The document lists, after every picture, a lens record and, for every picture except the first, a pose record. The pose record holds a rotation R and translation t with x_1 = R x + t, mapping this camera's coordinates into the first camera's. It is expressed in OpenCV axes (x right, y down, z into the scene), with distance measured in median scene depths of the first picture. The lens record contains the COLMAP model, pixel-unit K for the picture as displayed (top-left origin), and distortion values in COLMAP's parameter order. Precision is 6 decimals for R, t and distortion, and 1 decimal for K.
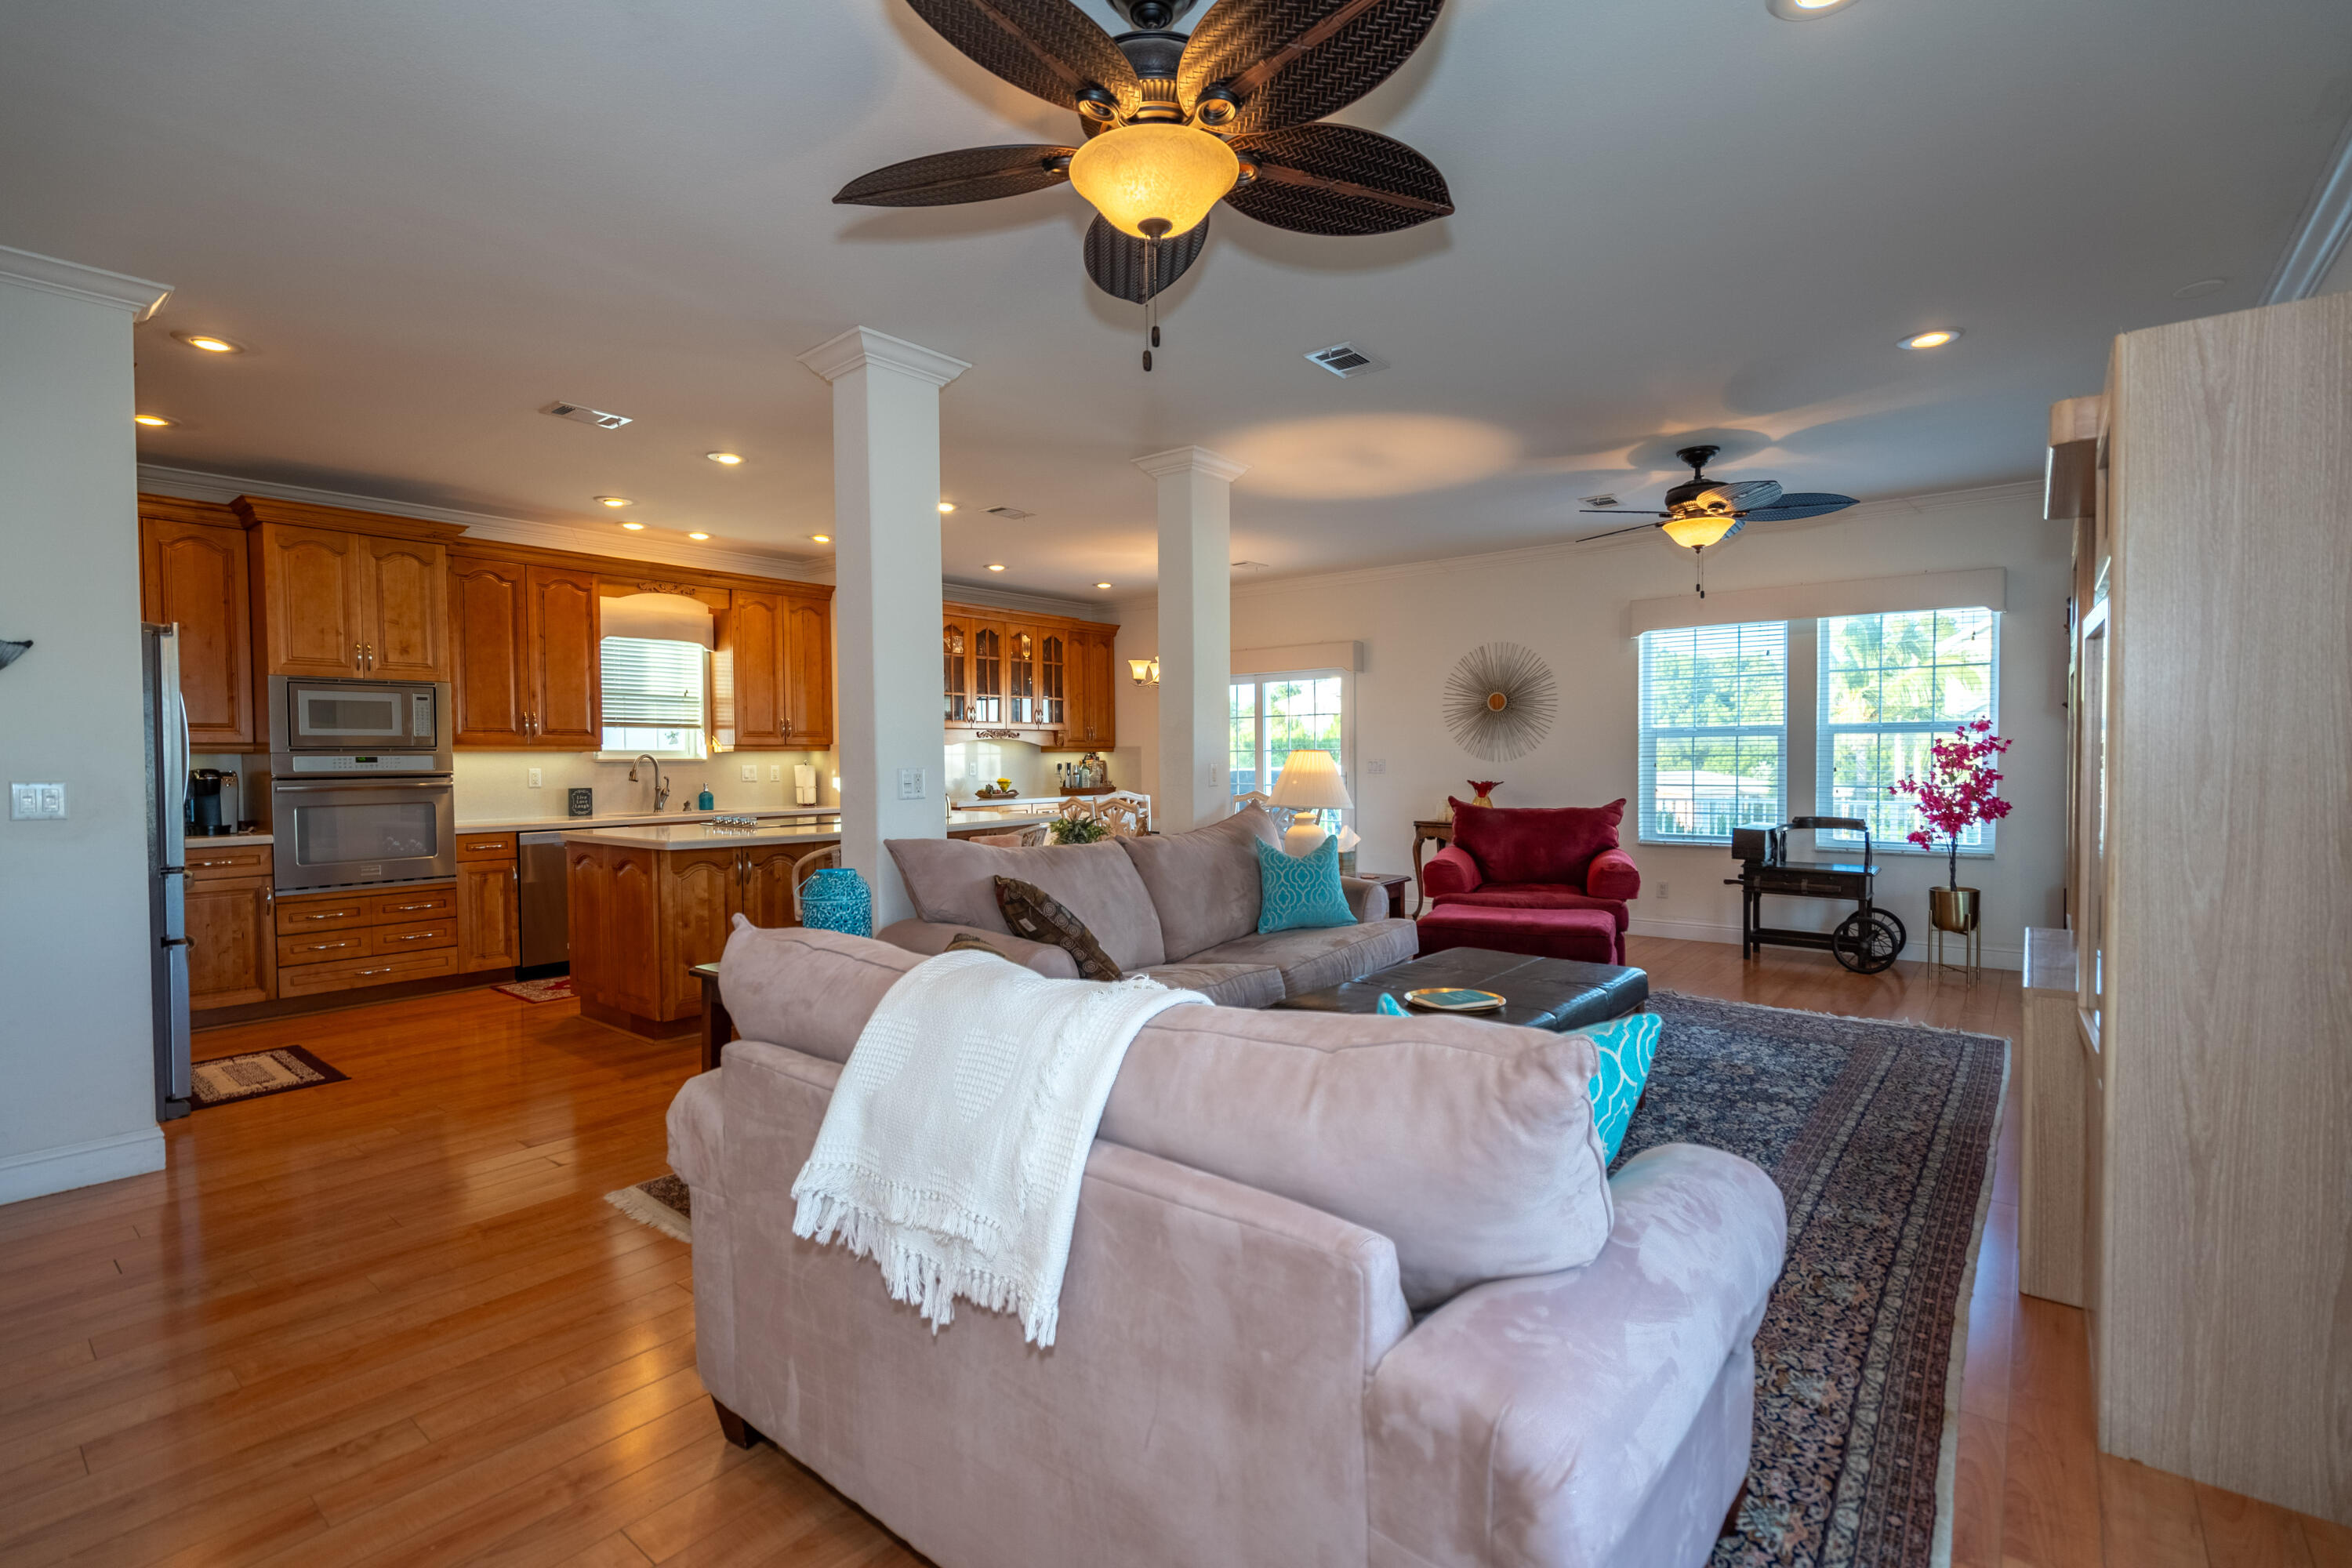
lens RADIAL K [[1063.0, 0, 1186.3], [0, 1063.0, 775.0], [0, 0, 1]] dist [-0.001764, 0.000687]
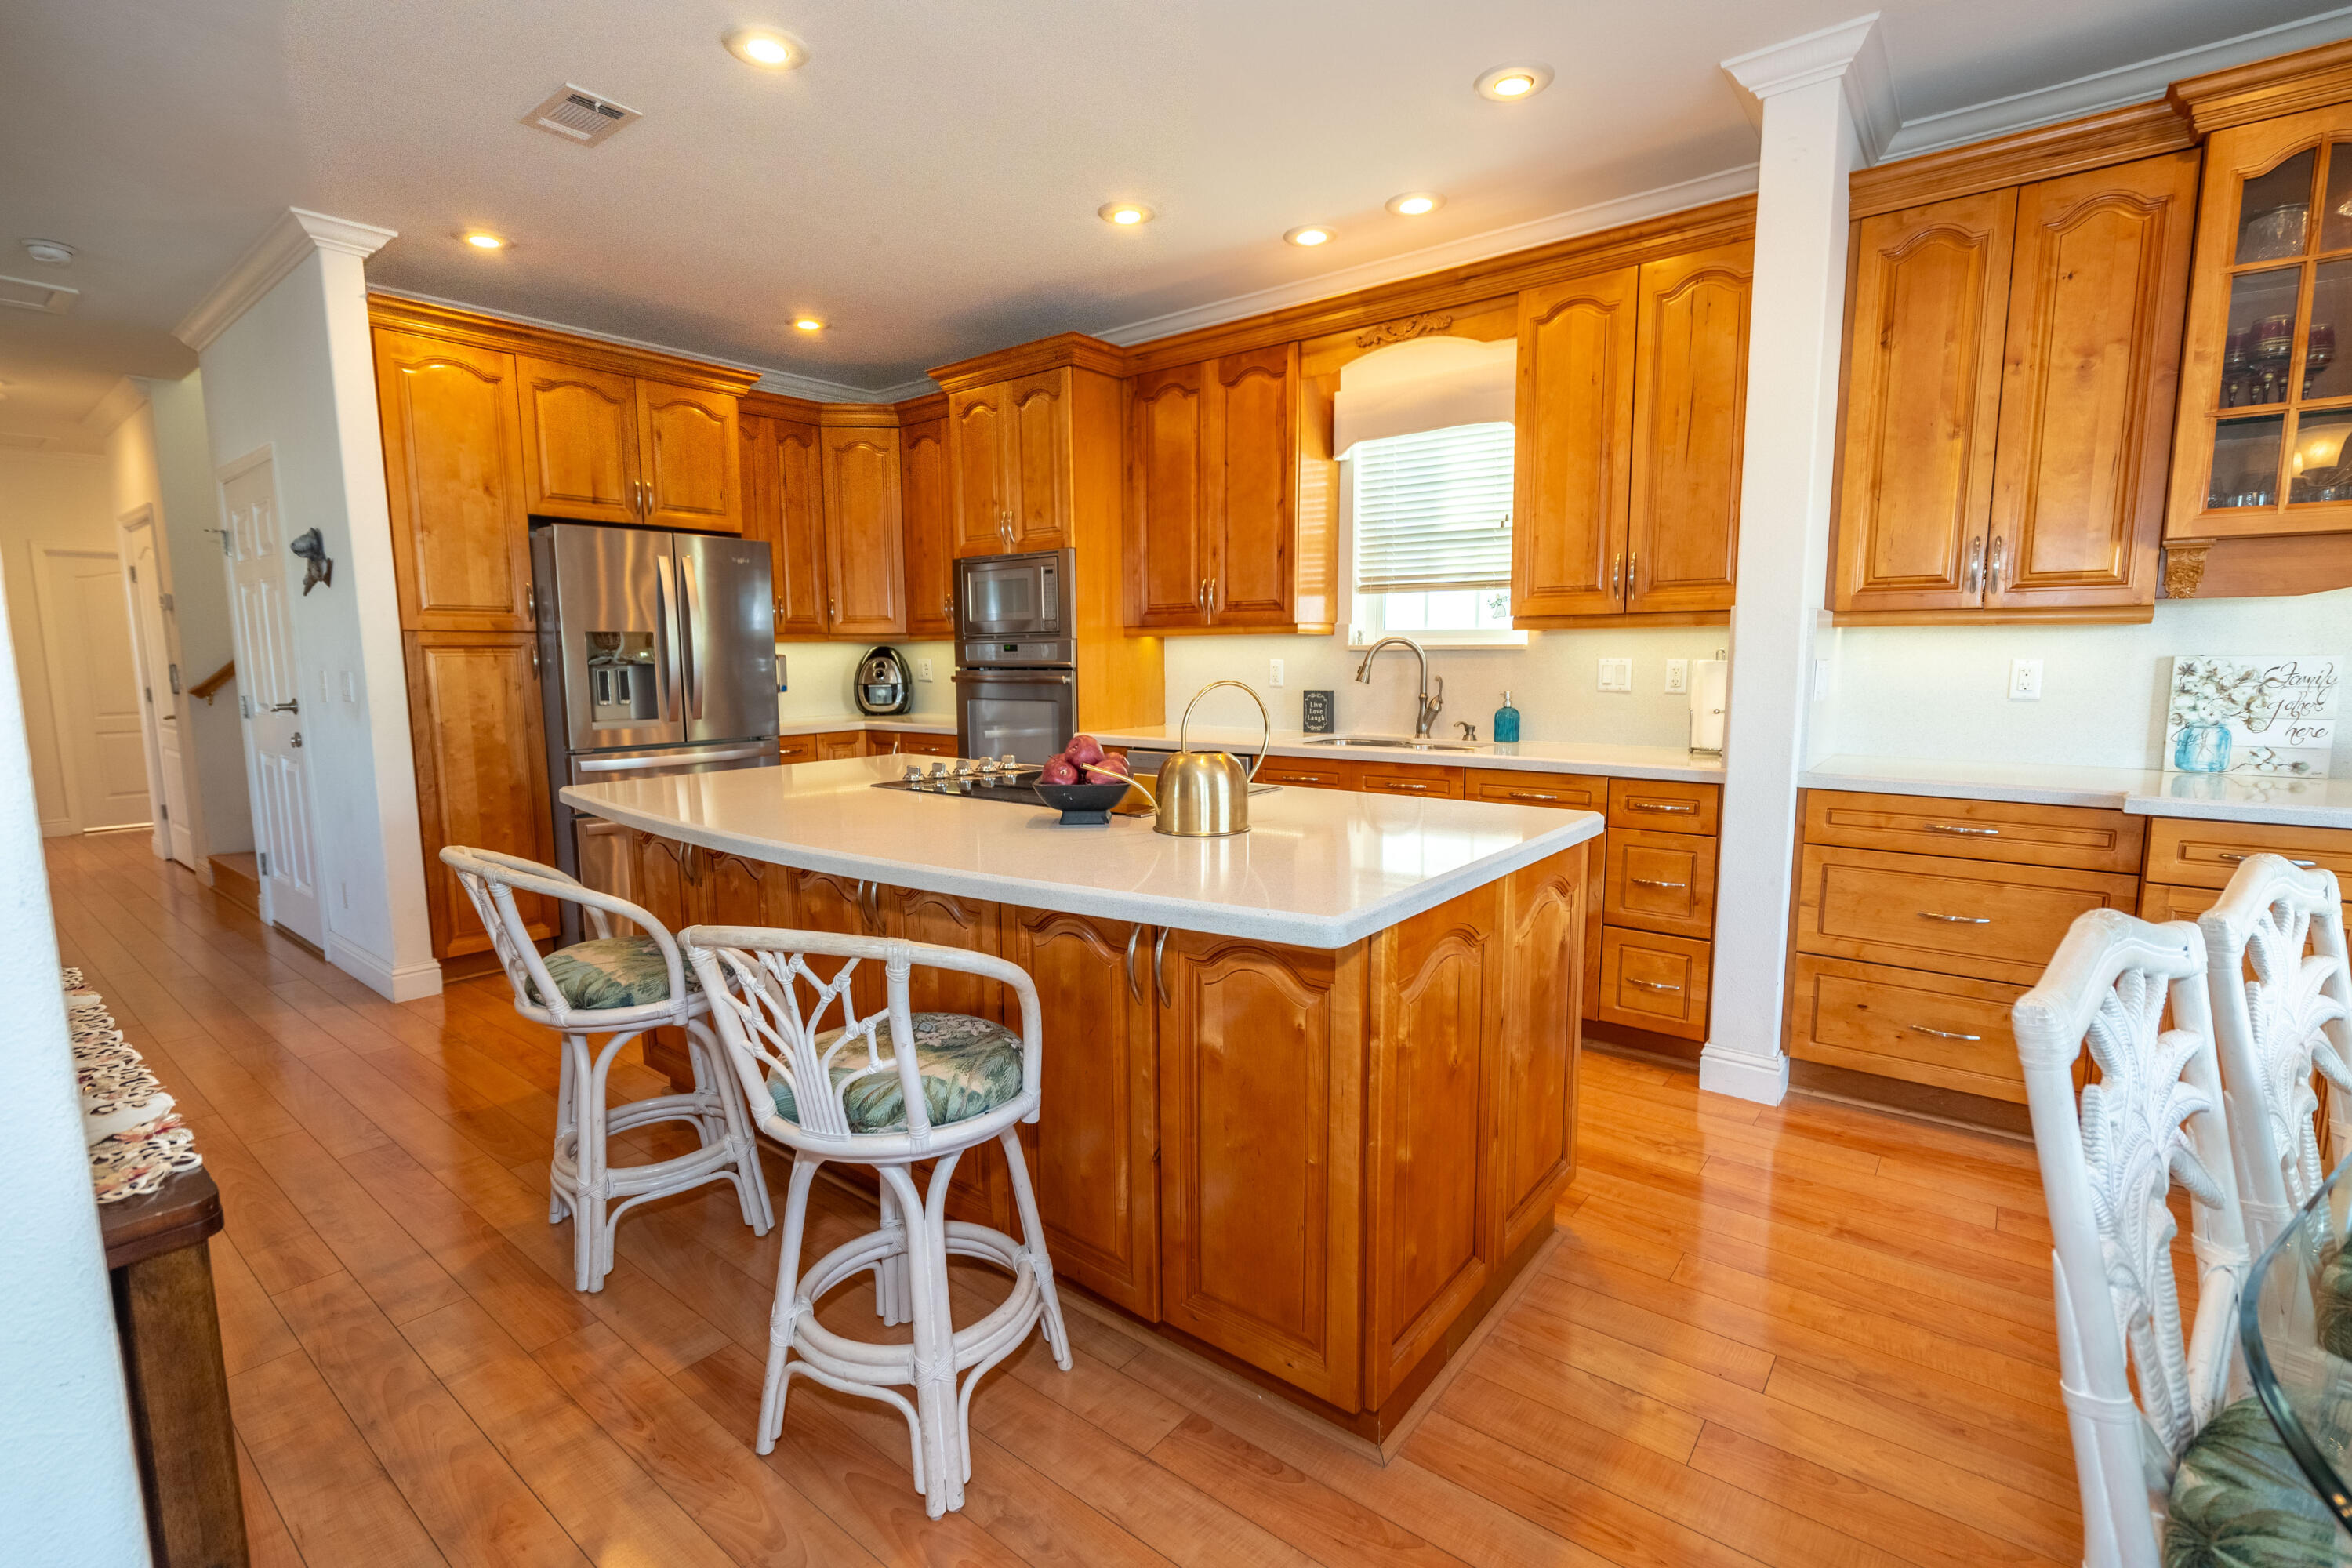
lens RADIAL K [[1063.0, 0, 1176.1], [0, 1063.0, 794.8], [0, 0, 1]] dist [-0.001764, 0.000687]
pose [[0.010745, 0.136341, -0.990604, 0.098378], [-0.012618, 0.990600, 0.136204, -0.014147], [0.999863, 0.011036, 0.012364, 1.022960]]
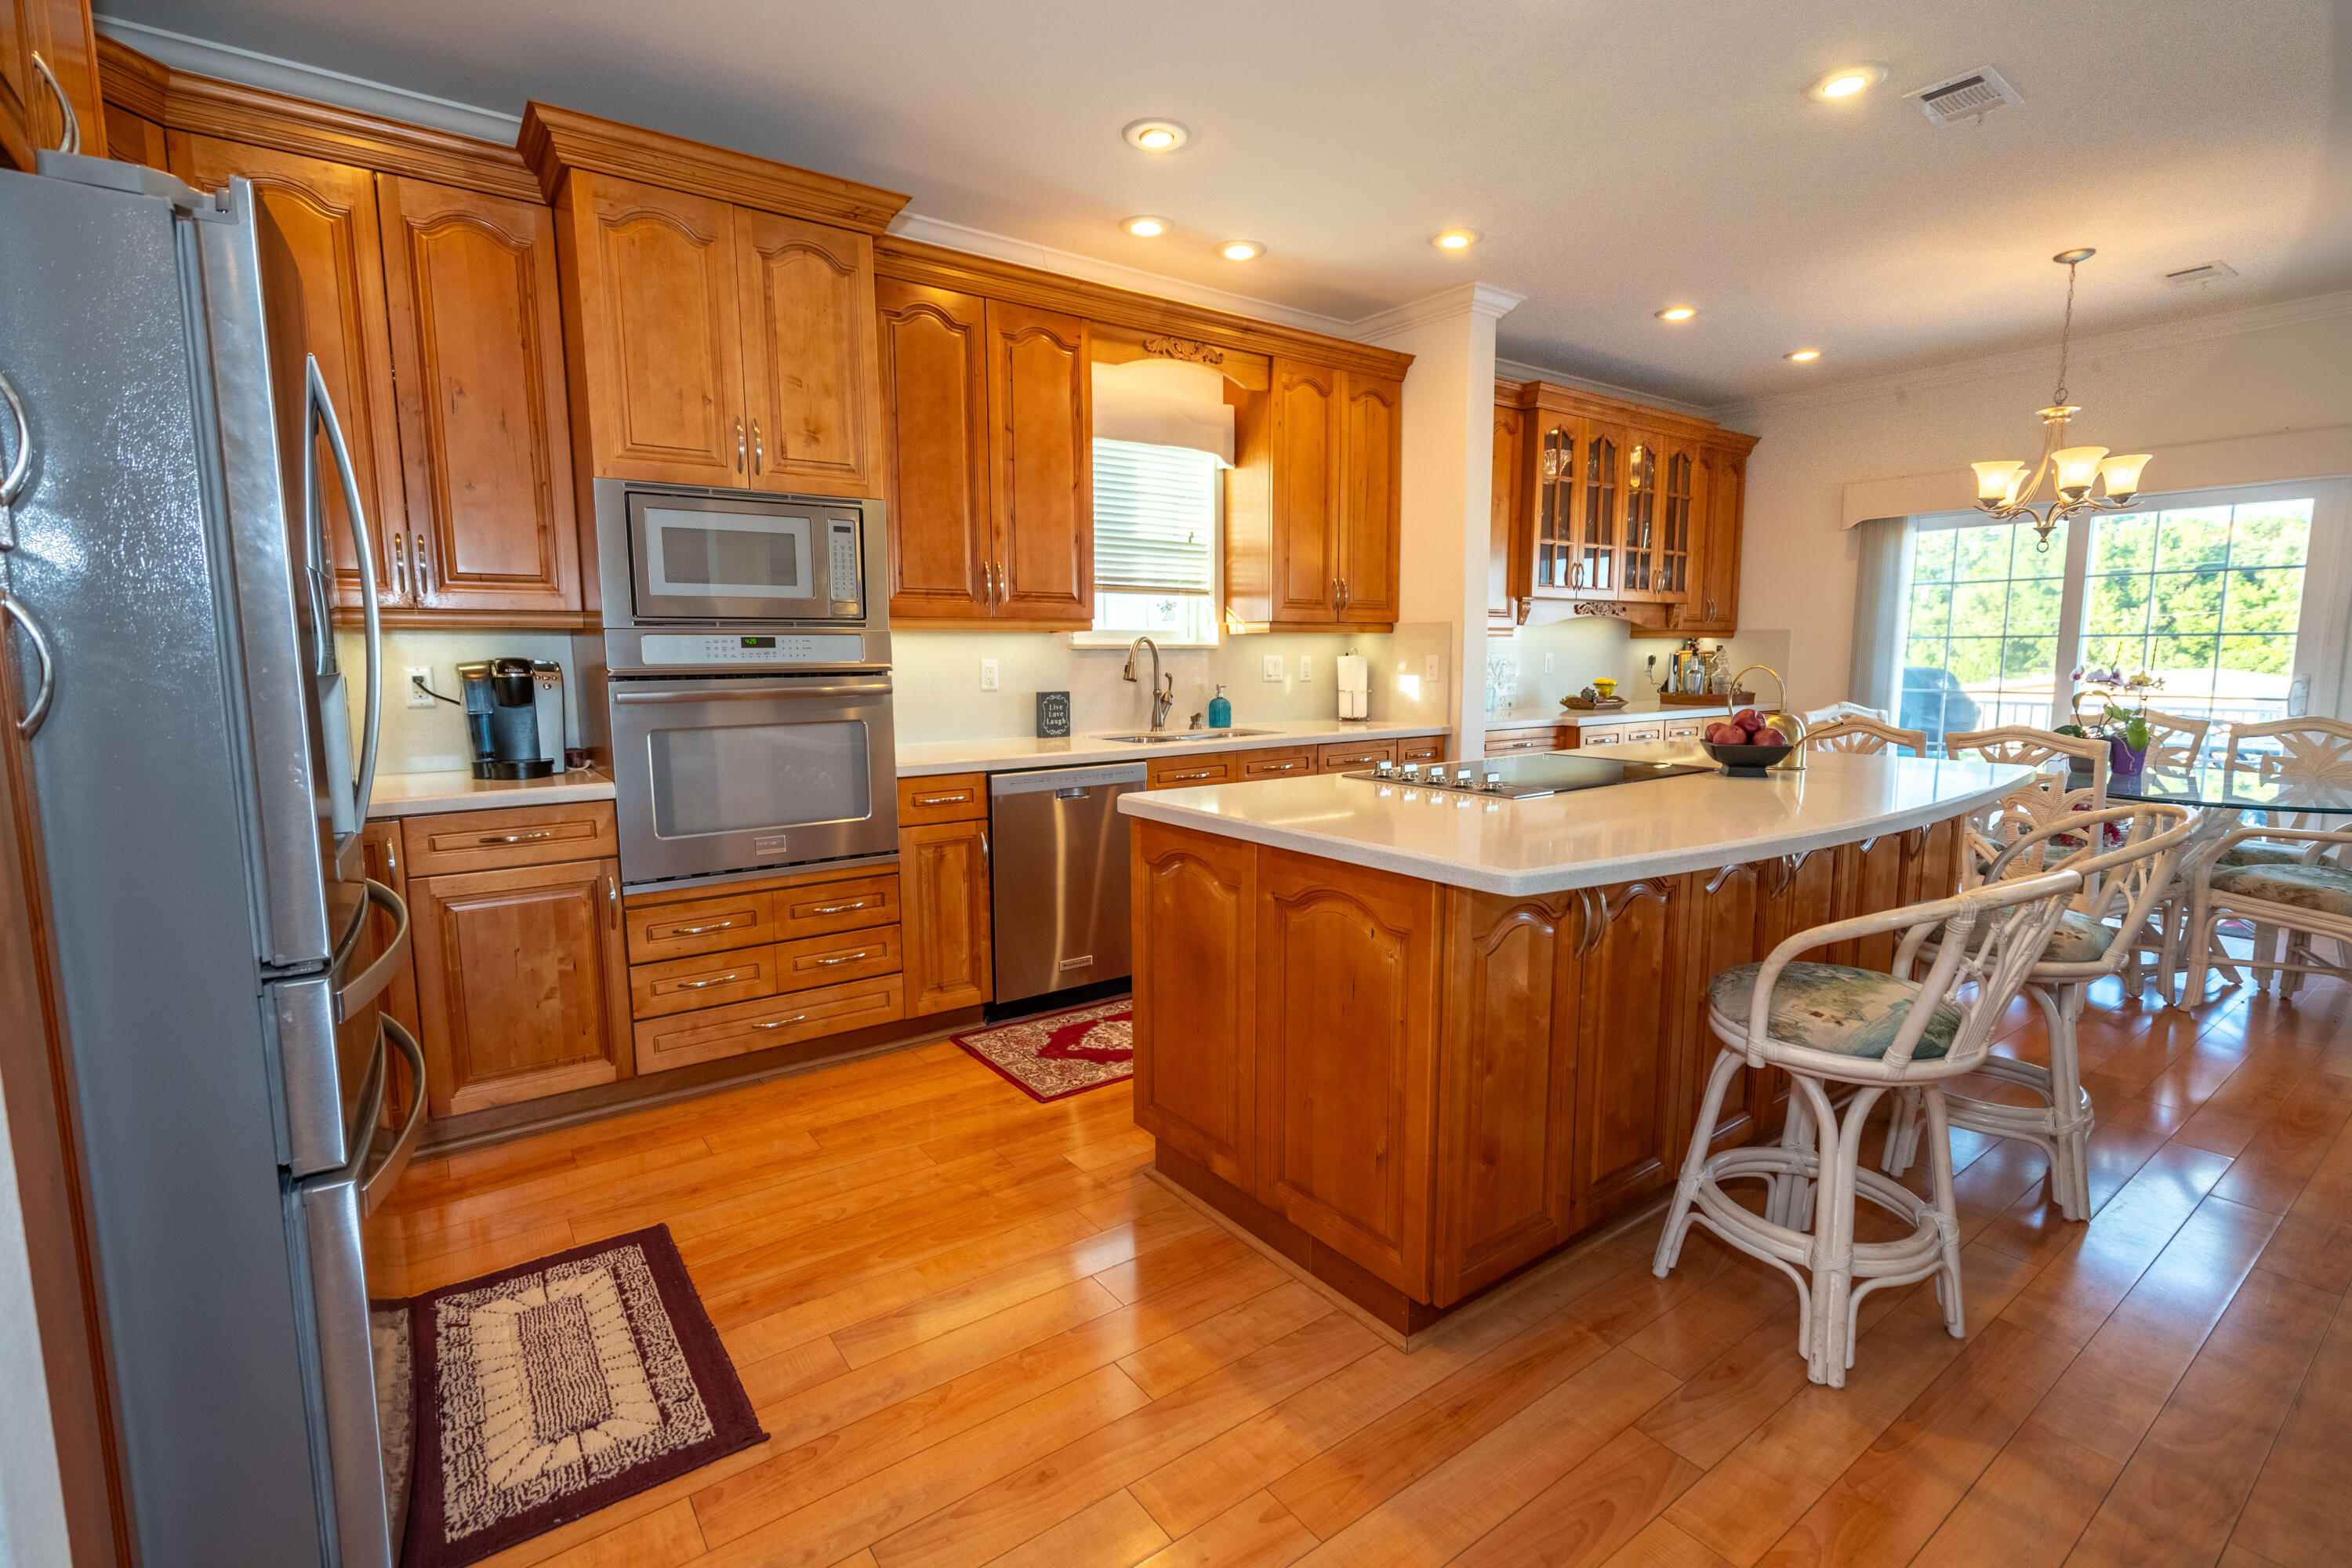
lens RADIAL K [[1063.0, 0, 1181.3], [0, 1063.0, 765.9], [0, 0, 1]] dist [-0.001764, 0.000687]
pose [[0.966682, 0.031822, -0.253996, -0.388303], [-0.007808, 0.995447, 0.094998, -0.004714], [0.255863, -0.089850, 0.962529, 0.484118]]
